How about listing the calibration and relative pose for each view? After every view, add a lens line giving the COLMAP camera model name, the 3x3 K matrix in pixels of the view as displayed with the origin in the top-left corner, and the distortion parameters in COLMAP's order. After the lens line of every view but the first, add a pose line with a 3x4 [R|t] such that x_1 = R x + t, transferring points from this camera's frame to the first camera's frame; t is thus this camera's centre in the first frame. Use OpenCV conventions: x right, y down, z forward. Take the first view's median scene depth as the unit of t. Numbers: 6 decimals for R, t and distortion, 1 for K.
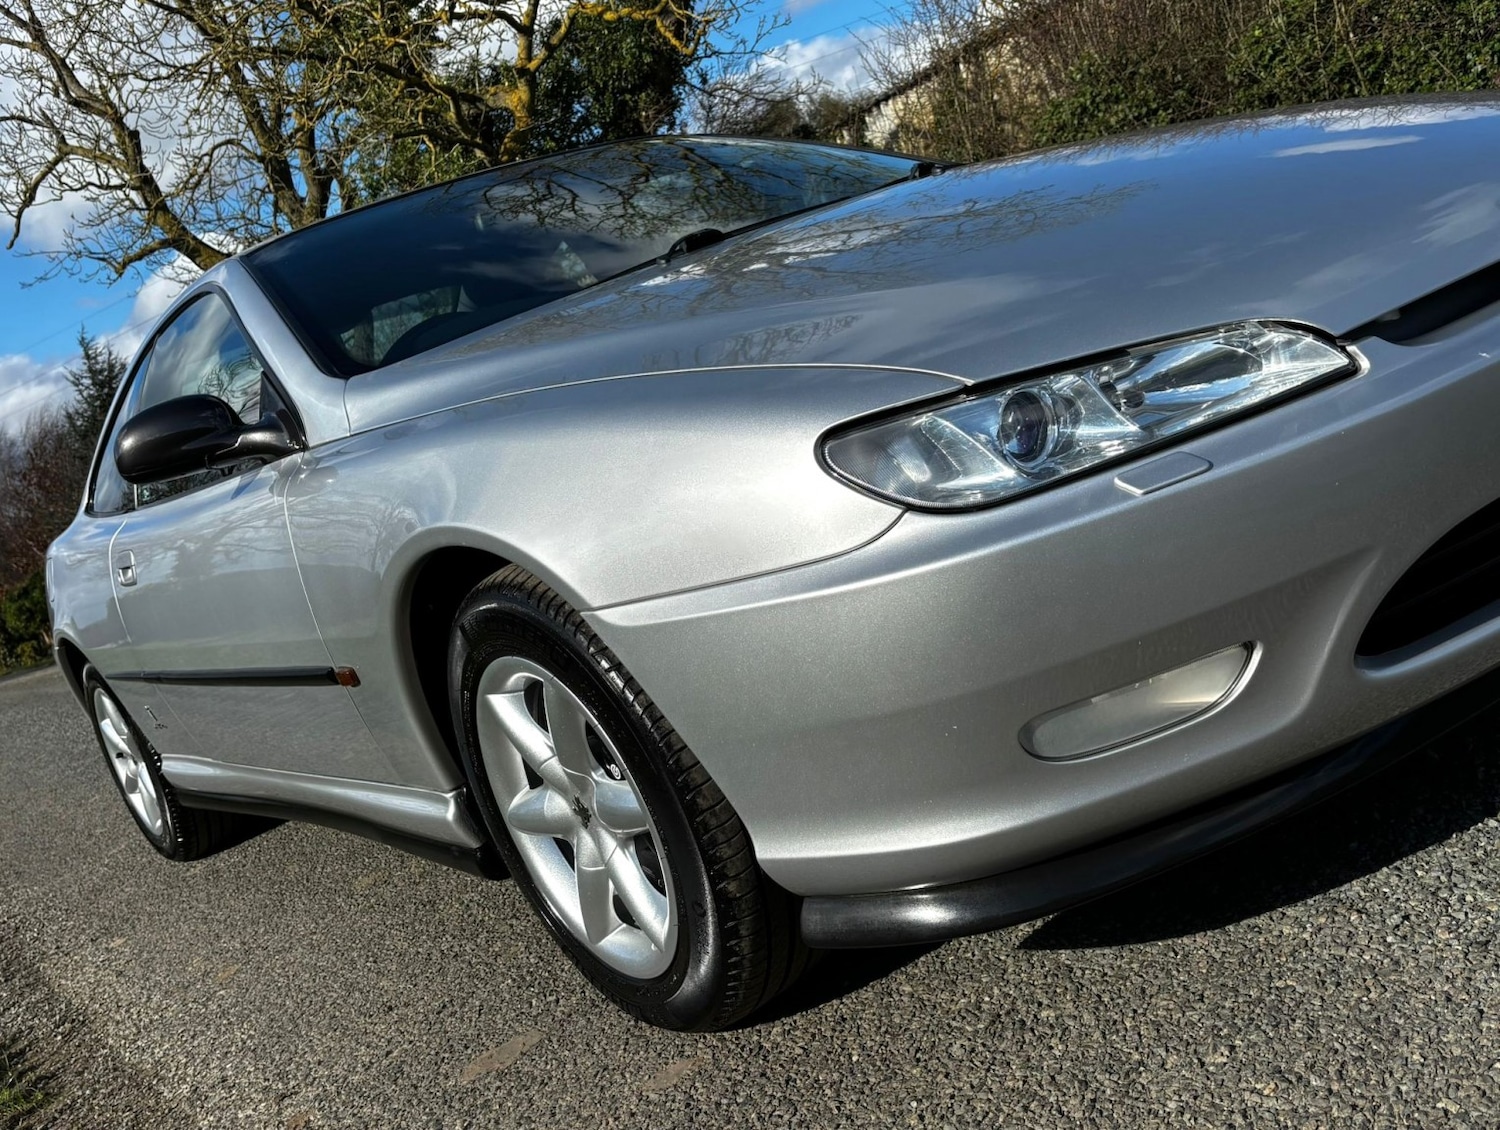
lens RADIAL K [[1683.5, 0, 656.1], [0, 1683.5, 489.6], [0, 0, 1]] dist [0.094239, -0.198399]
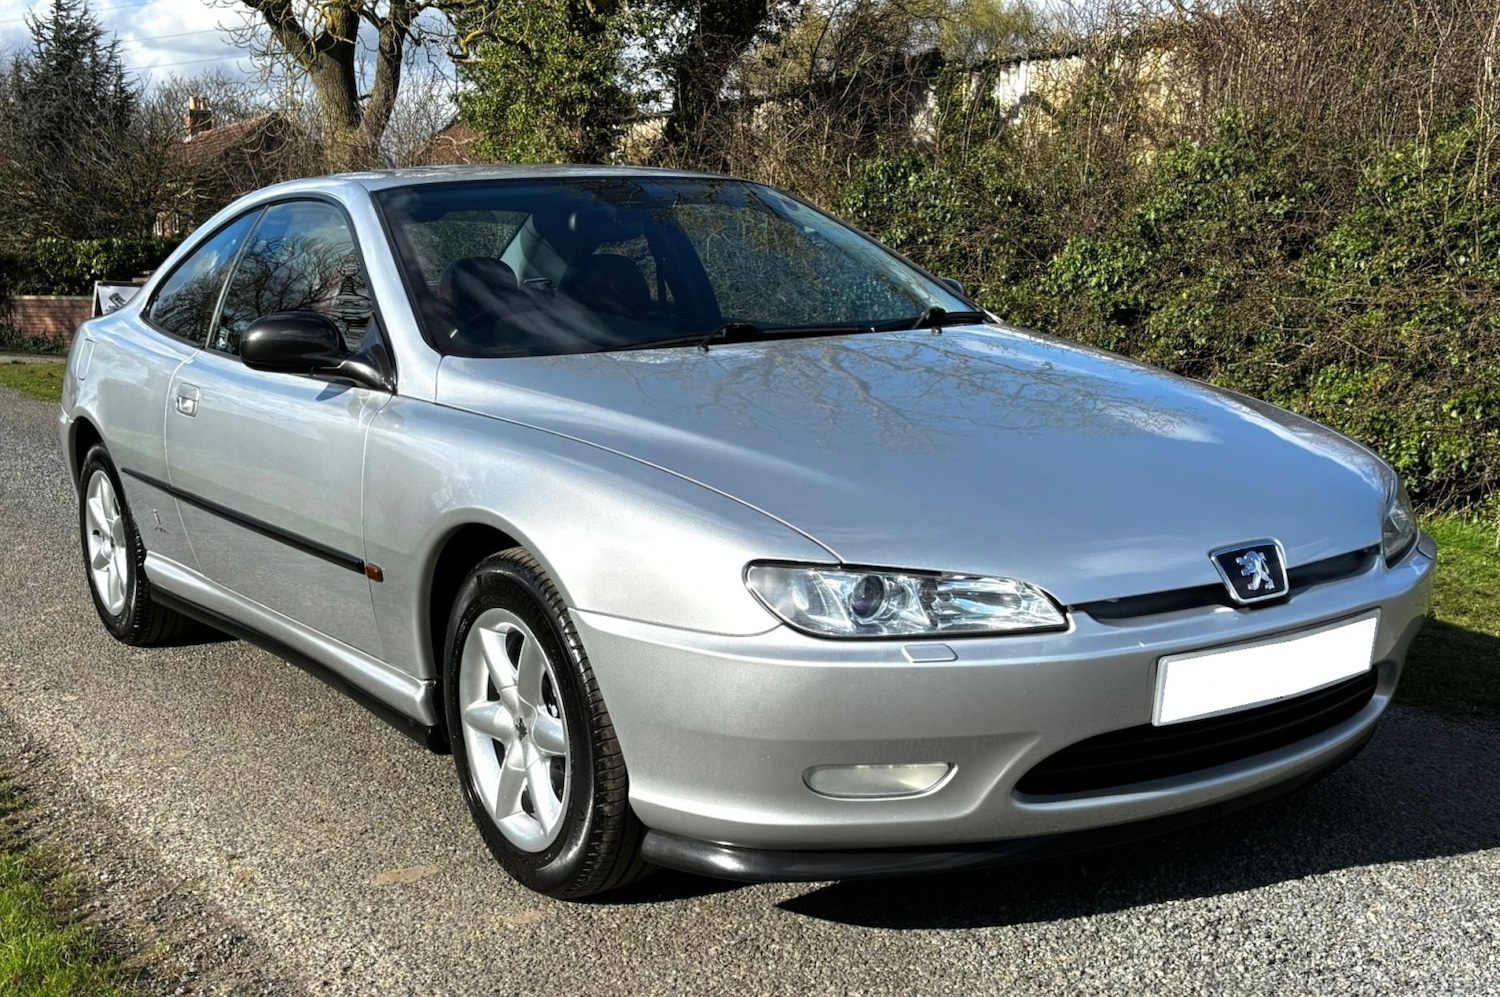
lens RADIAL K [[2047.1, 0, 686.5], [0, 2047.1, 529.5], [0, 0, 1]] dist [0.128998, -0.099359]
pose [[0.948739, 0.313045, 0.043550, -0.041524], [-0.315587, 0.945821, 0.076342, -0.148899], [-0.017292, -0.086173, 0.996130, -0.734649]]
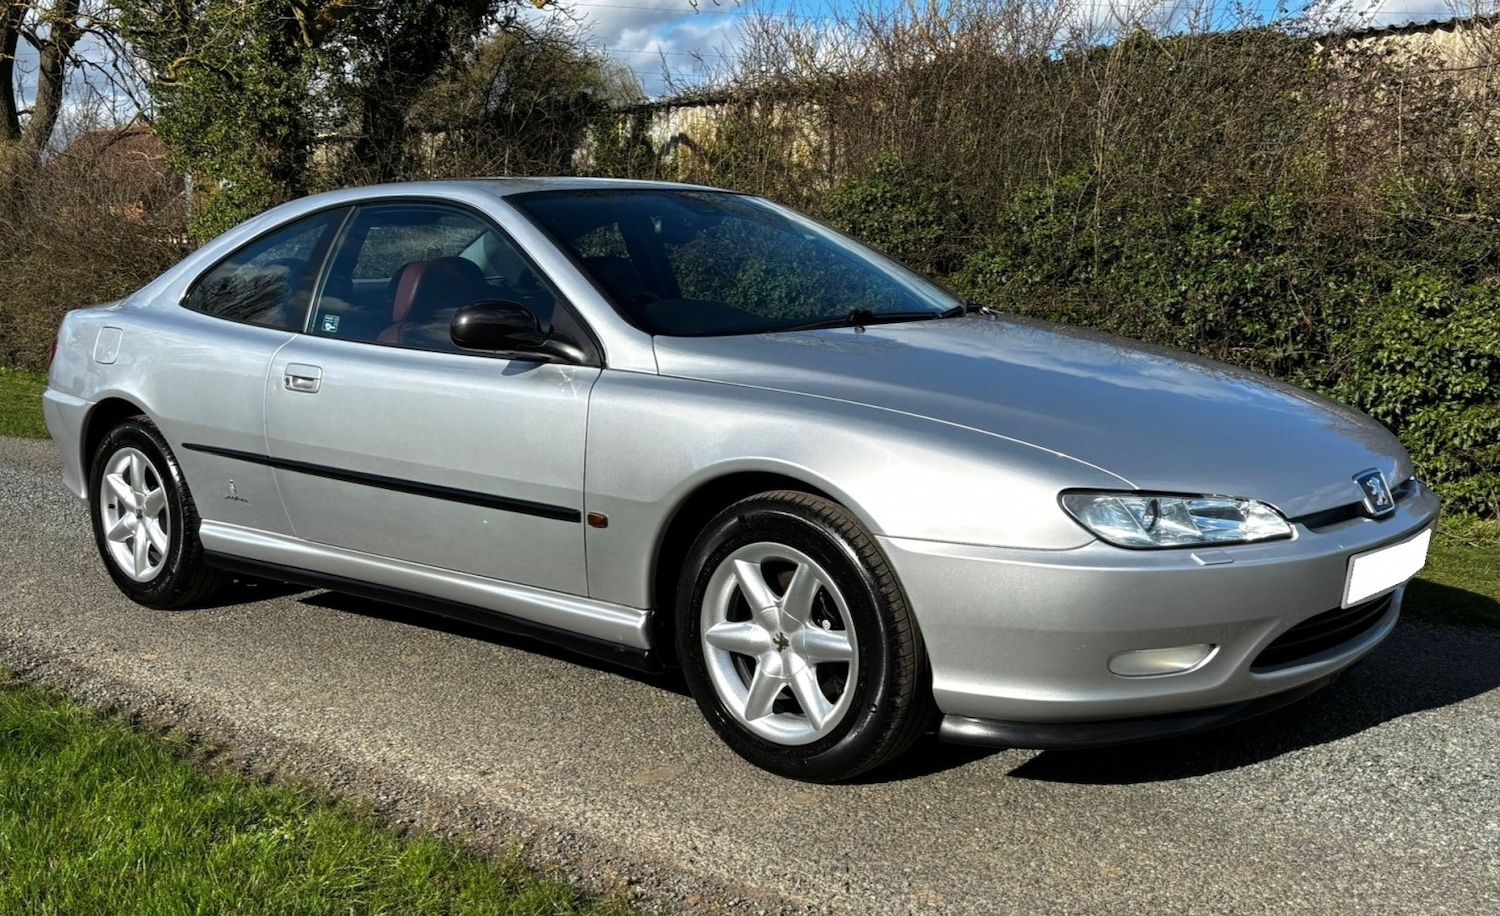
lens RADIAL K [[1792.0, 0, 748.8], [0, 1792.0, 423.1], [0, 0, 1]] dist [0.197246, -0.492518]
pose [[0.903648, 0.302623, 0.303050, -0.720987], [-0.298510, 0.952455, -0.061003, 0.105520], [-0.307102, -0.035339, 0.951020, -0.737277]]
